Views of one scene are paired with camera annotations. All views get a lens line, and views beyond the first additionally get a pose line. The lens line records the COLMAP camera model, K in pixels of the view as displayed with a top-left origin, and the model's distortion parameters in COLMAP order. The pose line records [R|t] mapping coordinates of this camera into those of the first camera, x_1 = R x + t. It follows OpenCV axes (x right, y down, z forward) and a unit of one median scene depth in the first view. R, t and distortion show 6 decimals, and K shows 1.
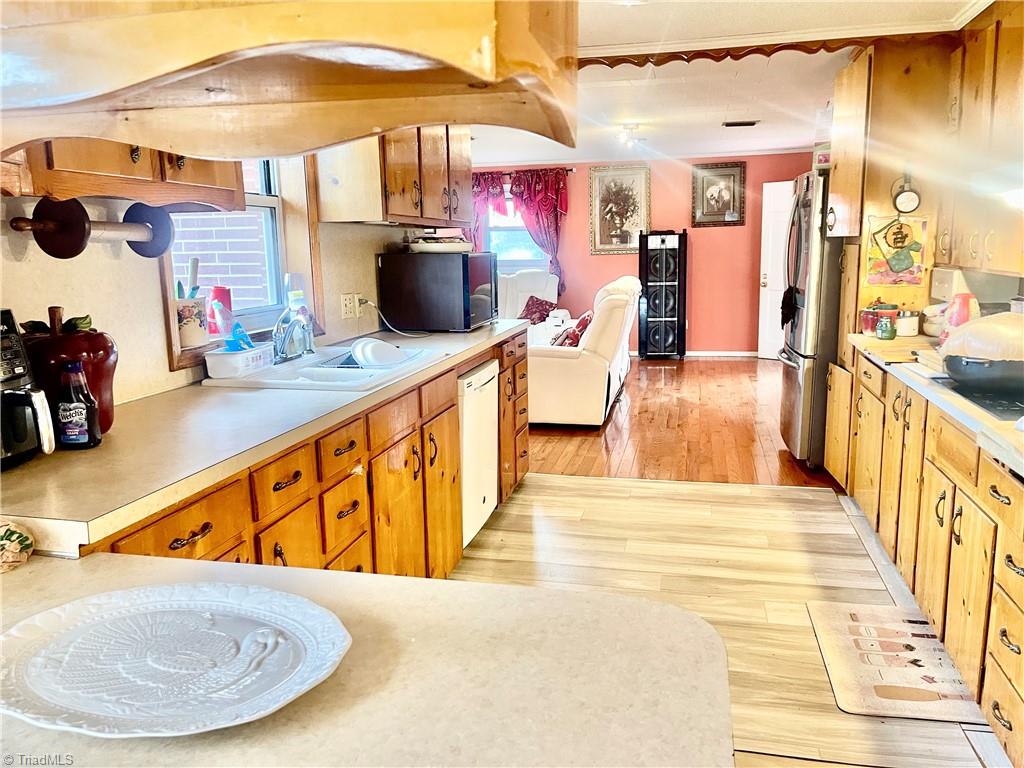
lens RADIAL K [[782.0, 0, 510.0], [0, 782.0, 386.4], [0, 0, 1]] dist [0.060833, -0.007112]
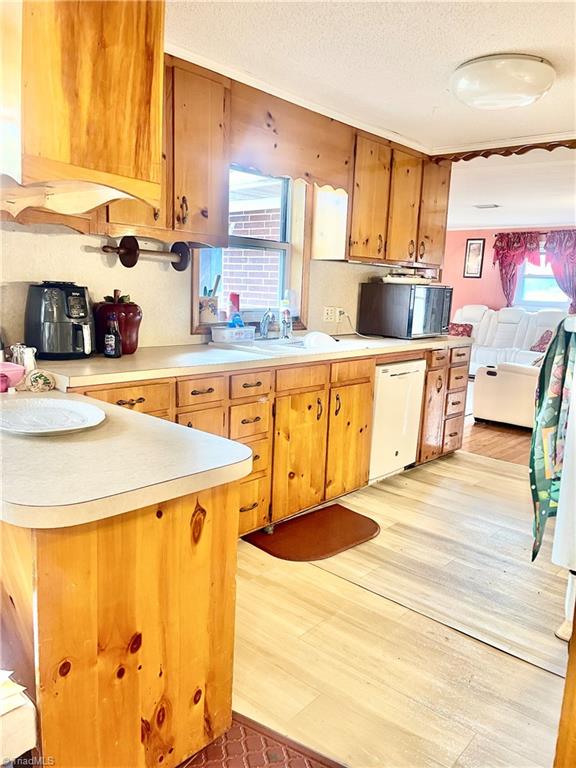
lens RADIAL K [[586.5, 0, 288.6], [0, 586.5, 383.5], [0, 0, 1]] dist [0.060833, -0.007112]
pose [[0.887605, 0.135599, -0.440193, 0.374951], [-0.141529, 0.989742, 0.019507, 0.033834], [0.438323, 0.044985, 0.897691, -0.115408]]
